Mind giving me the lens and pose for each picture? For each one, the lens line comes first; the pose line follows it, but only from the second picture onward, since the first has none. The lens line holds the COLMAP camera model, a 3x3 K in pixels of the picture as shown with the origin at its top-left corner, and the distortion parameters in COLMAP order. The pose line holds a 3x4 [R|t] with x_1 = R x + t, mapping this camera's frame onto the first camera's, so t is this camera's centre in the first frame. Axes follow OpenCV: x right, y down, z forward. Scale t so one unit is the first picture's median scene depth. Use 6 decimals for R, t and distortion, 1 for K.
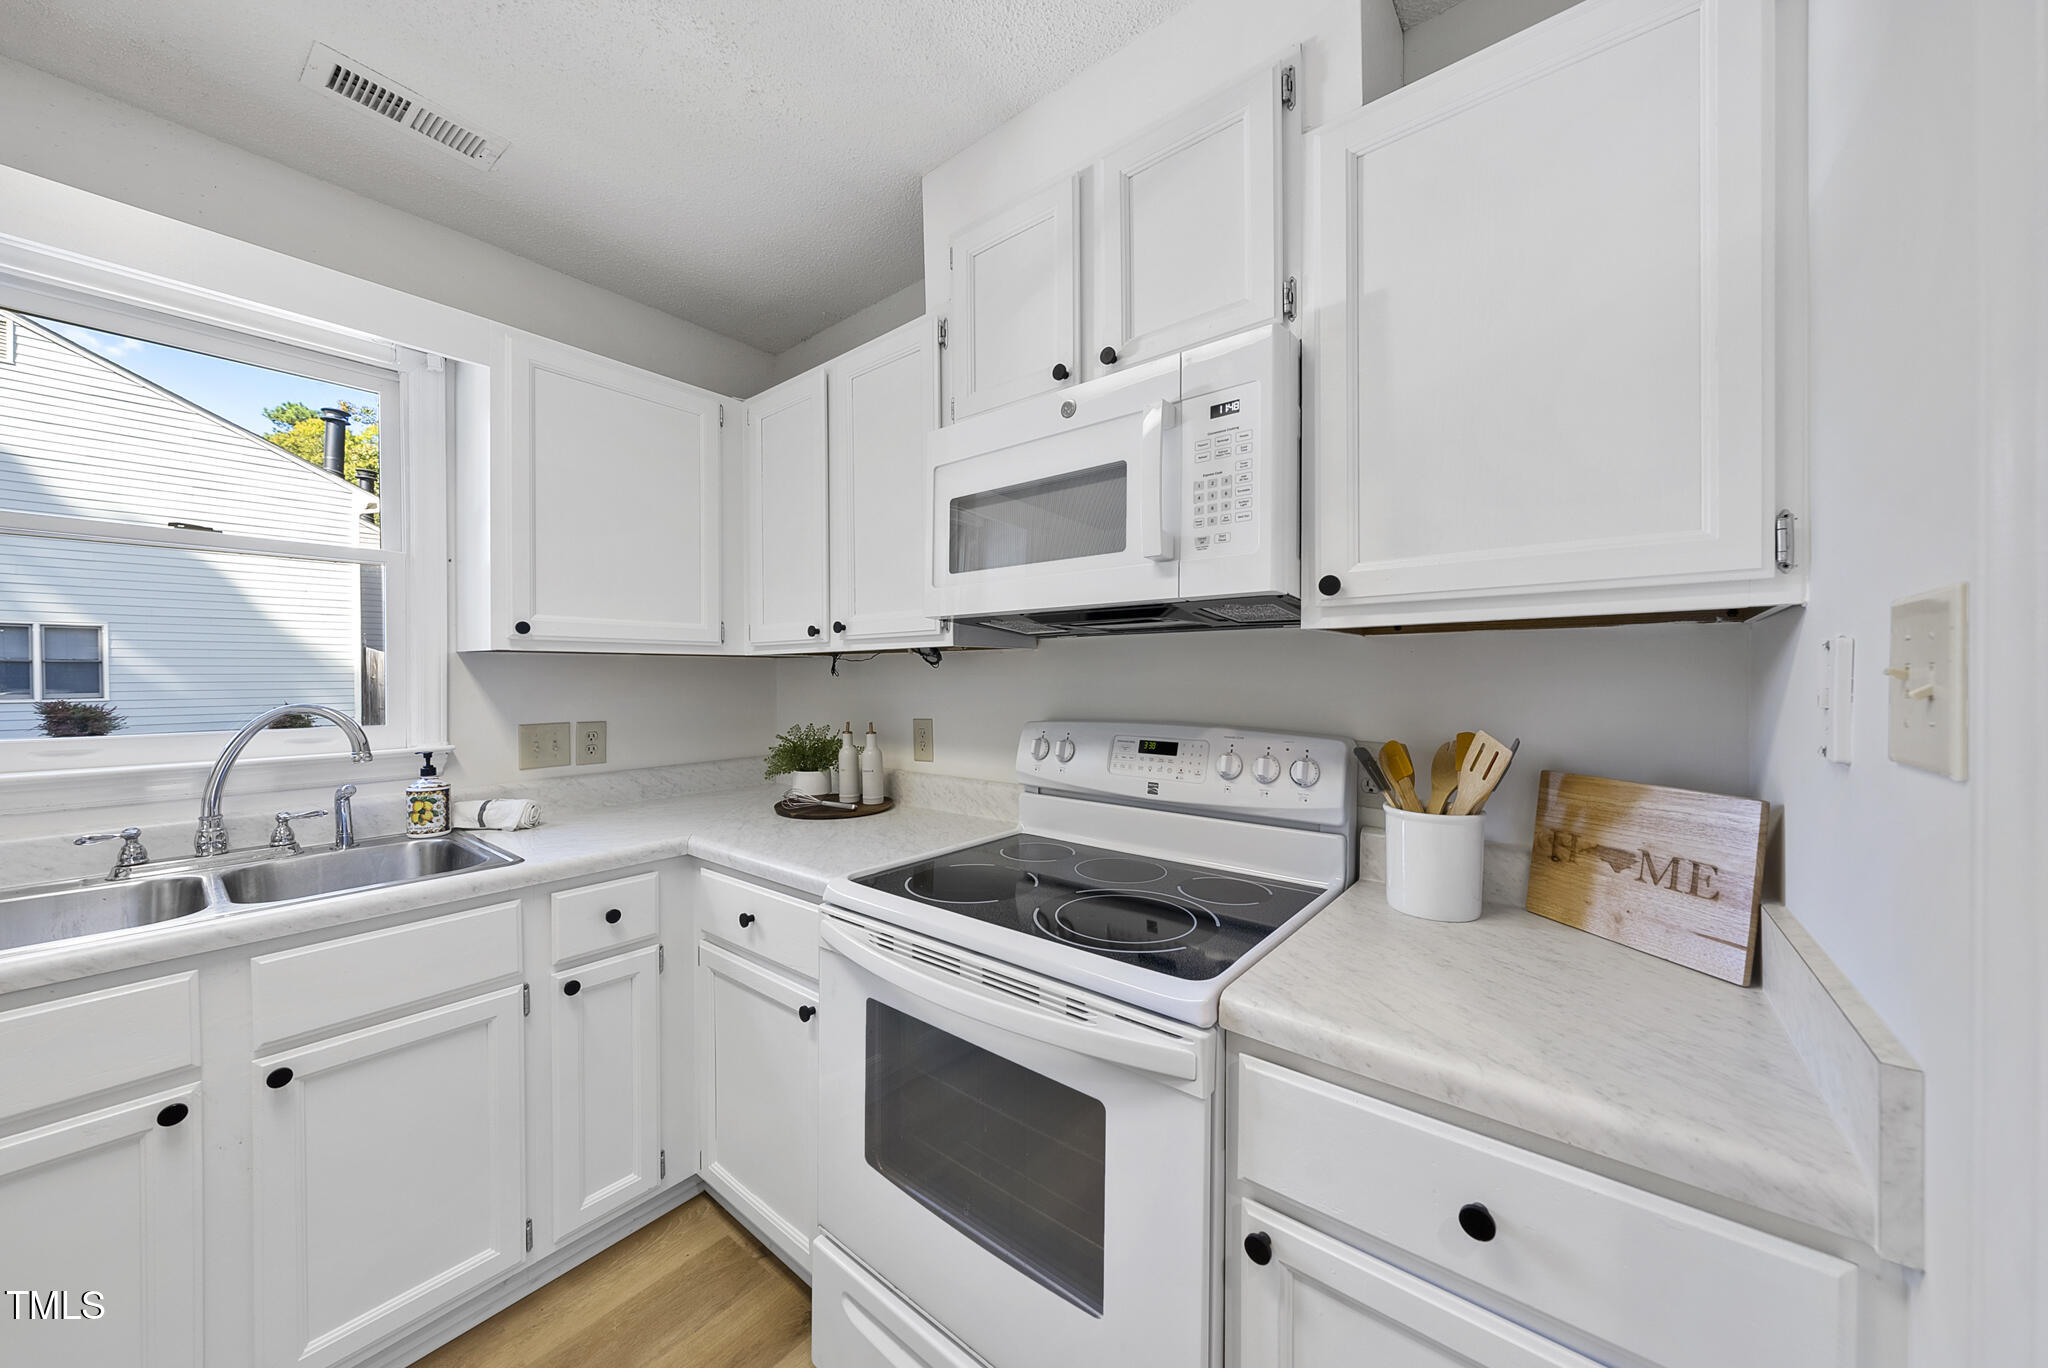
lens RADIAL K [[705.6, 0, 1026.9], [0, 705.6, 683.1], [0, 0, 1]] dist [-0.002346, -0.000161]
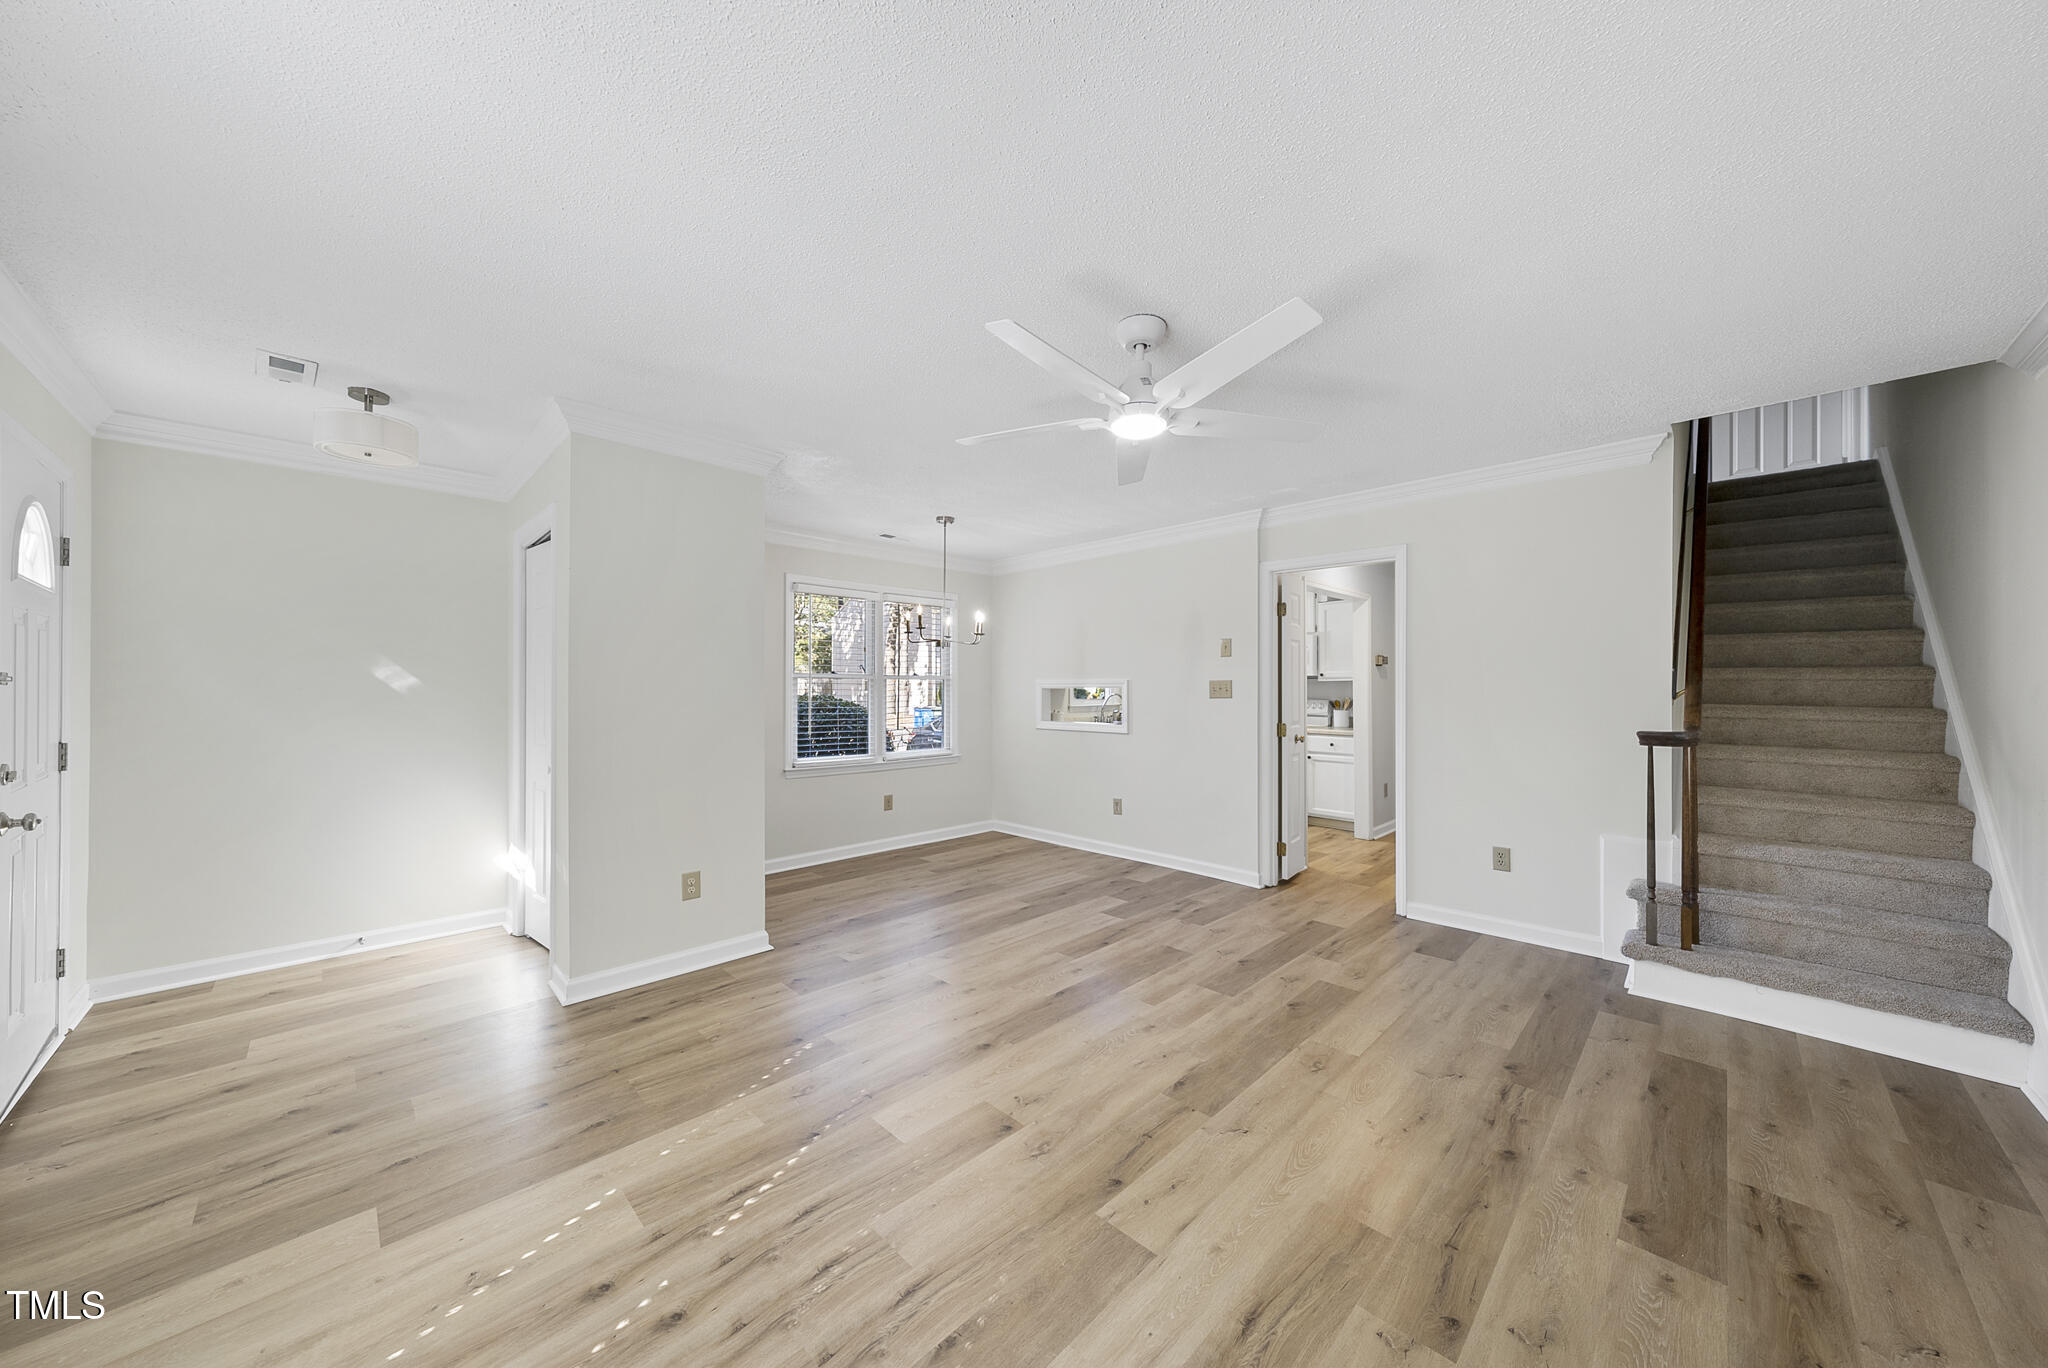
lens RADIAL K [[701.7, 0, 1027.8], [0, 701.7, 682.0], [0, 0, 1]] dist [-0.001232, -0.000321]
pose [[0.994185, 0.002941, -0.107642, -1.039928], [-0.004696, 0.999860, -0.016055, 0.035726], [0.107579, 0.016467, 0.994060, -3.785827]]
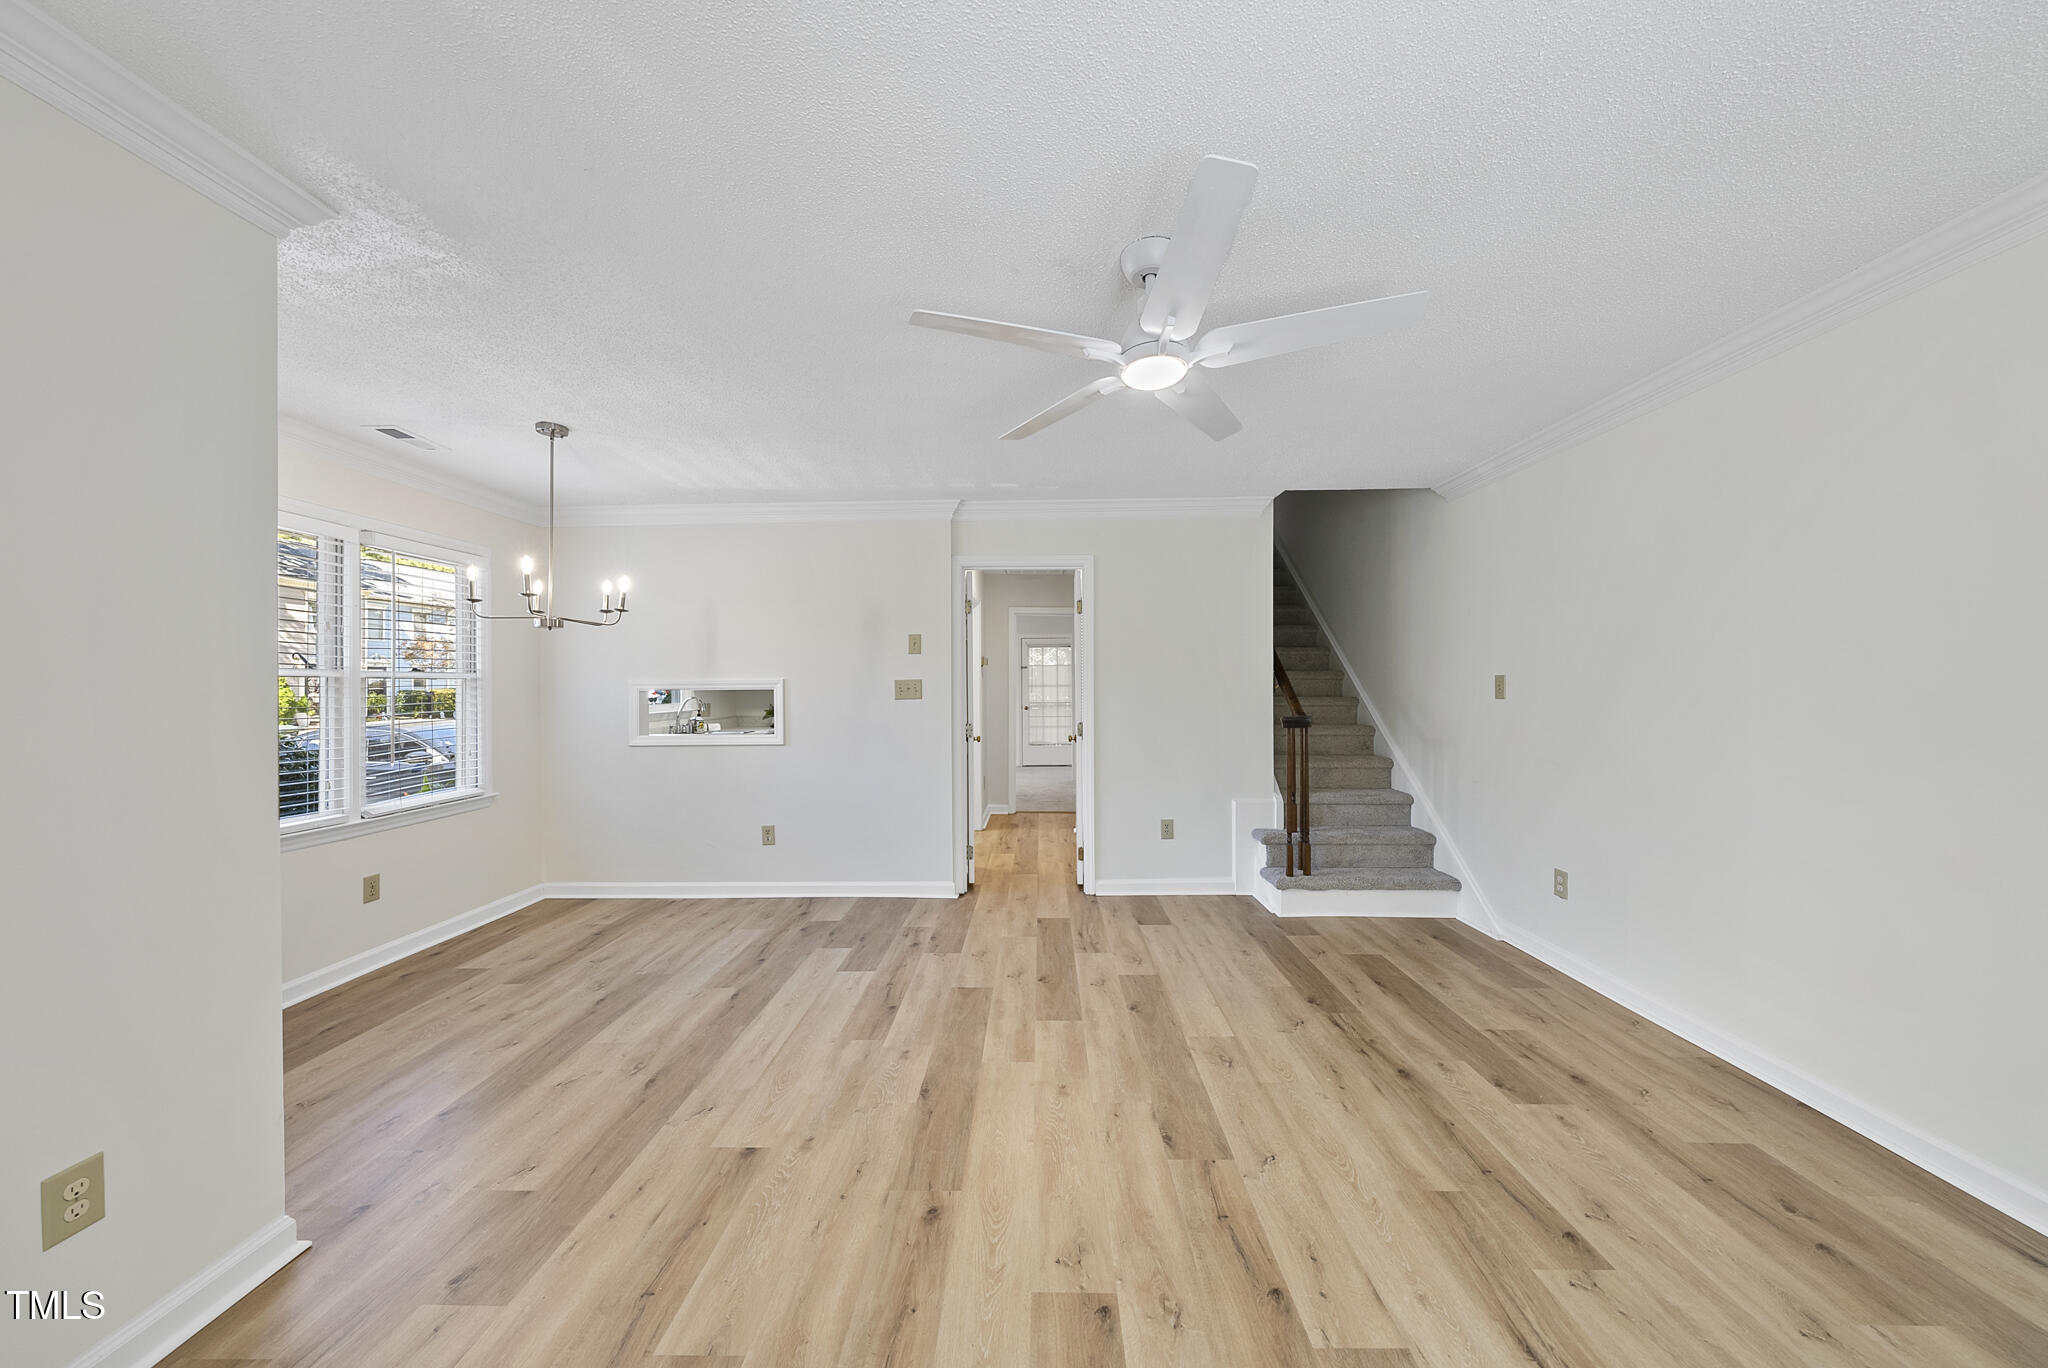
lens RADIAL K [[701.7, 0, 1027.8], [0, 701.7, 682.0], [0, 0, 1]] dist [-0.001232, -0.000321]
pose [[0.792430, -0.000005, 0.609963, -1.849904], [0.011360, 0.999827, -0.014751, 0.031591], [-0.609858, 0.018618, 0.792292, -3.166152]]
